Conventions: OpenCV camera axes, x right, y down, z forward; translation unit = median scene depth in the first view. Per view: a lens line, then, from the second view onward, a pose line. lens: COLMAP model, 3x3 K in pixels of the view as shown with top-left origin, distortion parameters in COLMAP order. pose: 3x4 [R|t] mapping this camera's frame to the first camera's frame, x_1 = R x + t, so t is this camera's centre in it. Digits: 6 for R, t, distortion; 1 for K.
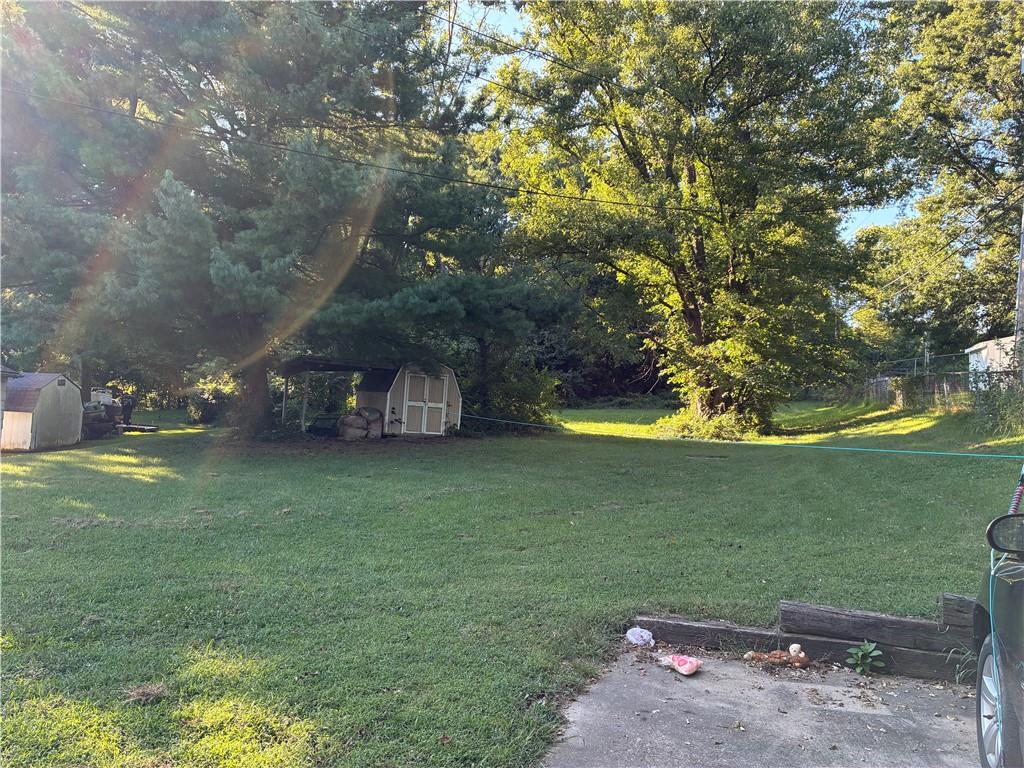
lens RADIAL K [[774.7, 0, 518.6], [0, 774.7, 380.1], [0, 0, 1]] dist [0.034169, -0.038938]
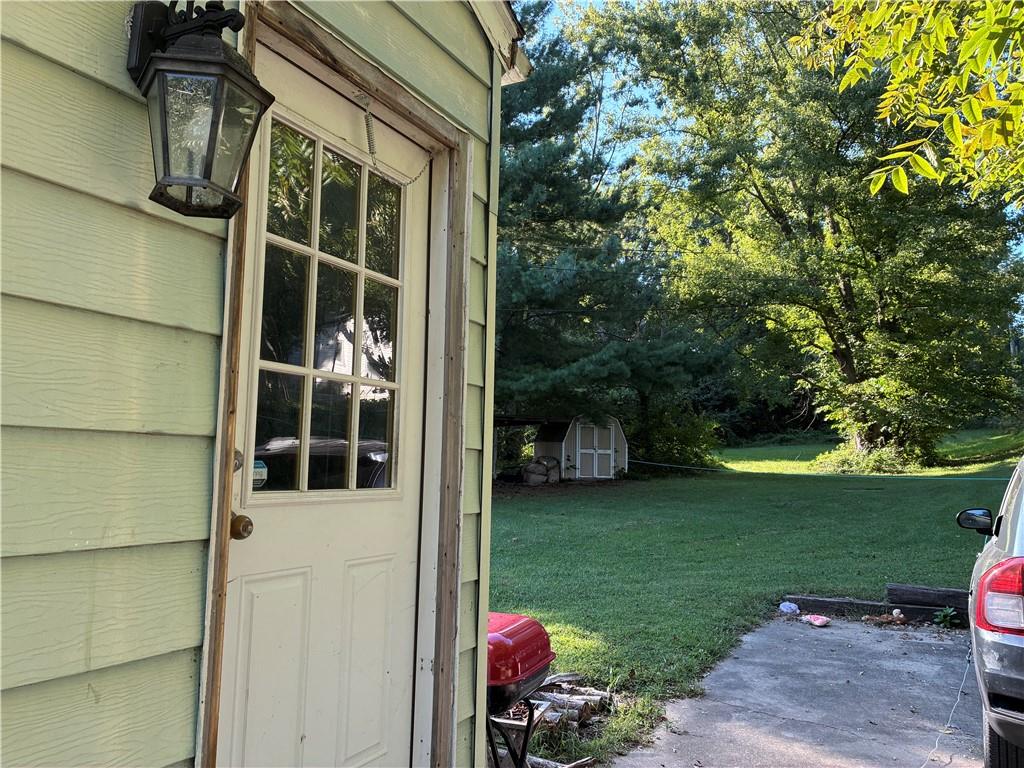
lens RADIAL K [[774.7, 0, 503.8], [0, 774.7, 383.6], [0, 0, 1]] dist [0.034169, -0.038938]
pose [[0.975819, -0.064151, -0.208954, -0.009413], [0.053479, 0.996979, -0.056334, -0.011357], [0.211937, 0.043797, 0.976301, -0.140049]]
